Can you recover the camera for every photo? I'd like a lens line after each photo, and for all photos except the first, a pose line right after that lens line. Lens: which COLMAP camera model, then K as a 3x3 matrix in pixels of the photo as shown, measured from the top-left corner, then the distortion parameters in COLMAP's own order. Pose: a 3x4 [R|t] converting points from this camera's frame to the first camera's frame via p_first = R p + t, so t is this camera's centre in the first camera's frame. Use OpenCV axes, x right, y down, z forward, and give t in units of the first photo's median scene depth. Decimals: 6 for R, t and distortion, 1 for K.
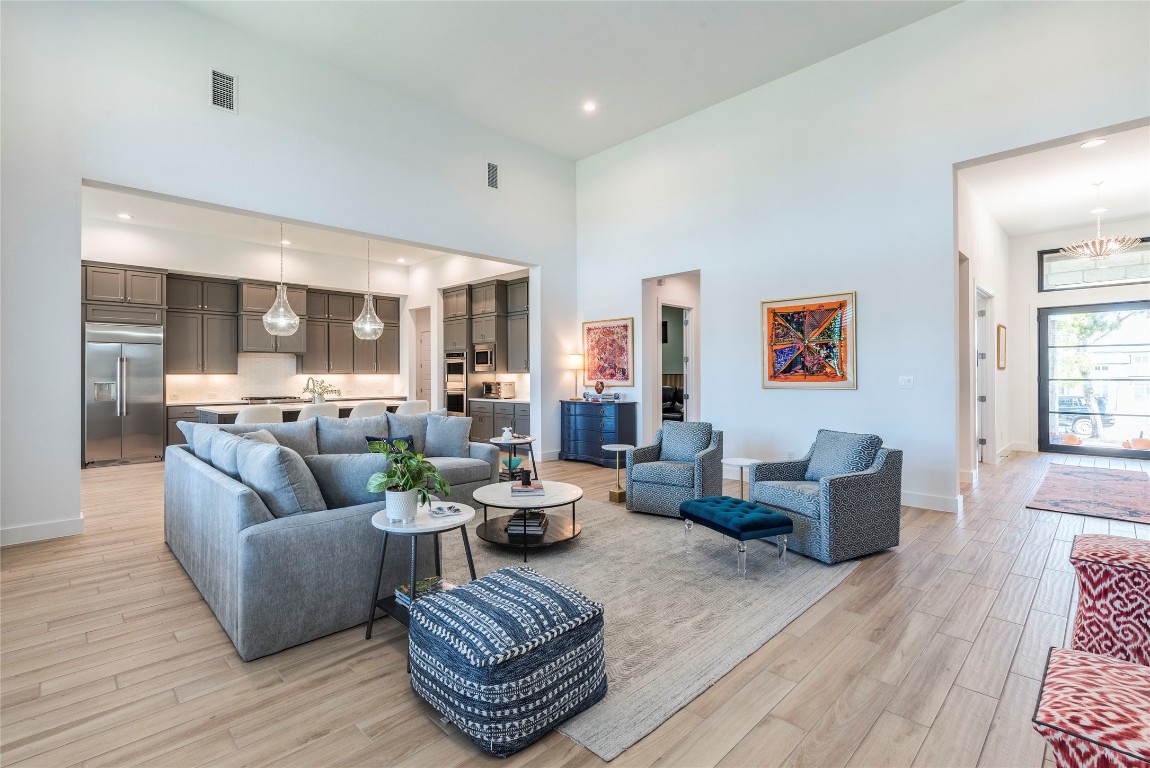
lens RADIAL K [[514.5, 0, 565.8], [0, 514.5, 379.3], [0, 0, 1]] dist [0.002419, 0.000024]
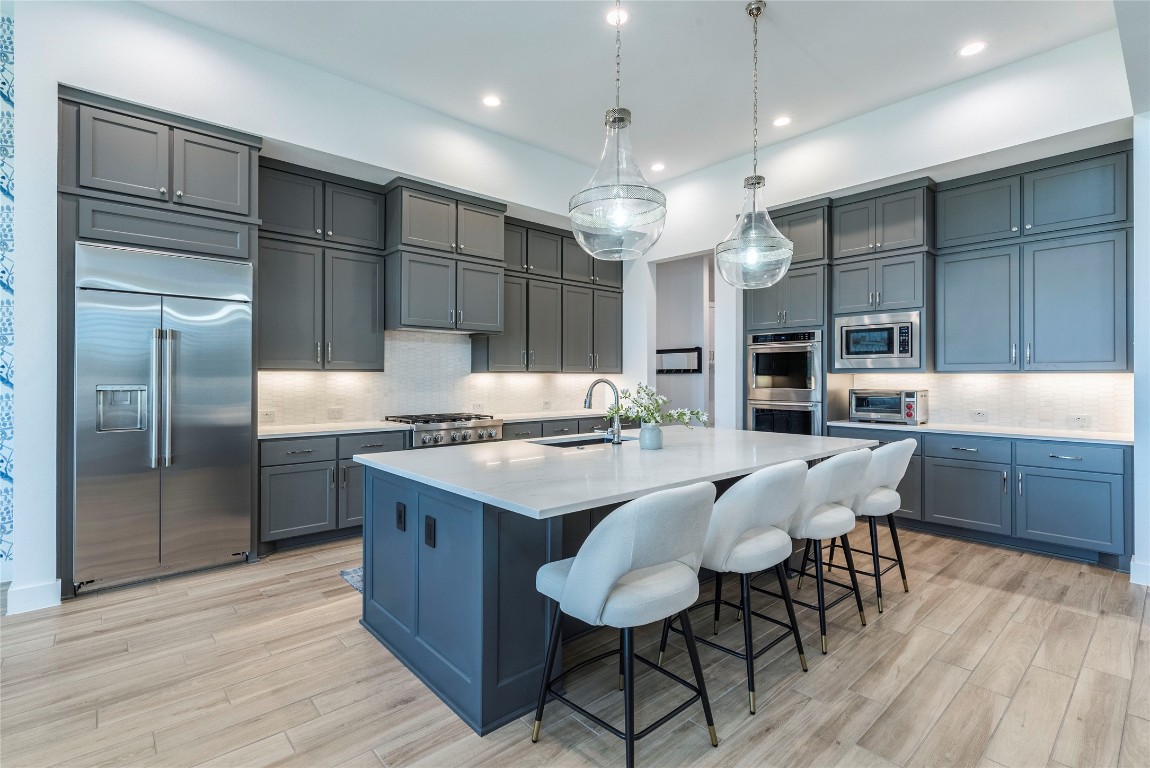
lens RADIAL K [[514.5, 0, 583.9], [0, 514.5, 380.8], [0, 0, 1]] dist [0.002419, 0.000024]
pose [[0.999901, 0.005585, -0.012926, -0.451389], [-0.005568, 0.999984, 0.001396, -0.002777], [0.012933, -0.001324, 0.999915, 0.515169]]
